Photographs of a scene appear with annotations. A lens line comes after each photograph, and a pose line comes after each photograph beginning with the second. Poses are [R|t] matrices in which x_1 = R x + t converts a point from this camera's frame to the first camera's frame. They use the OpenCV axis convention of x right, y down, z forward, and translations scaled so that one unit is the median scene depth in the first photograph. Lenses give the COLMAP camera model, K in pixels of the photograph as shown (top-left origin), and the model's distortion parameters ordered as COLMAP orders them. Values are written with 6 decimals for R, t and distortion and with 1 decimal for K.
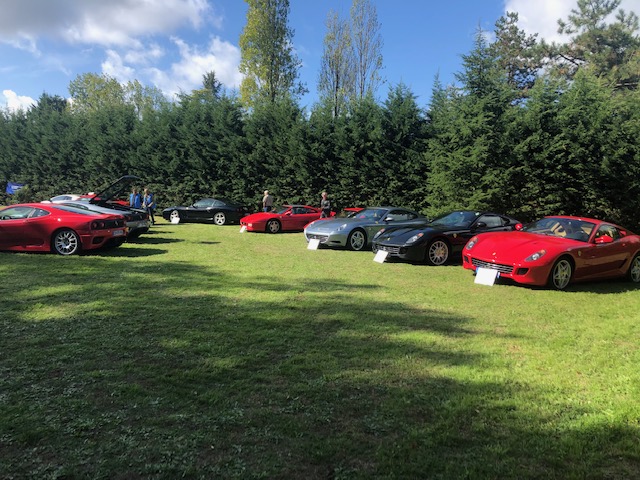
lens RADIAL K [[517.6, 0, 319.9], [0, 517.6, 231.3], [0, 0, 1]] dist [0.059139, -0.091797]
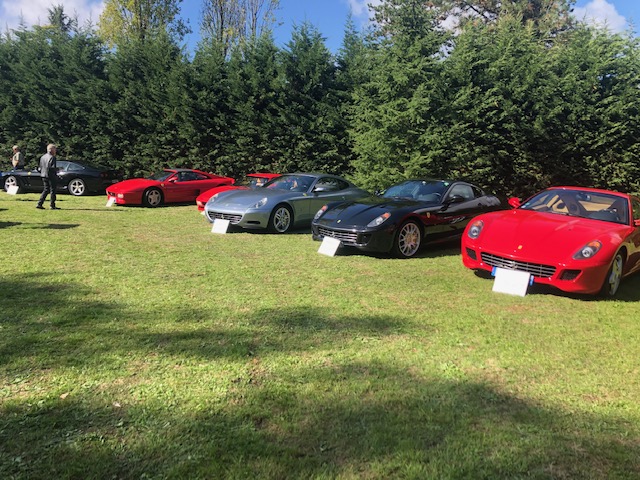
lens RADIAL K [[517.6, 0, 319.9], [0, 517.6, 231.3], [0, 0, 1]] dist [0.059139, -0.091797]
pose [[0.971030, -0.028135, 0.237294, -0.035865], [0.011037, 0.997265, 0.073078, -0.013804], [-0.238701, -0.068342, 0.968685, 0.197722]]
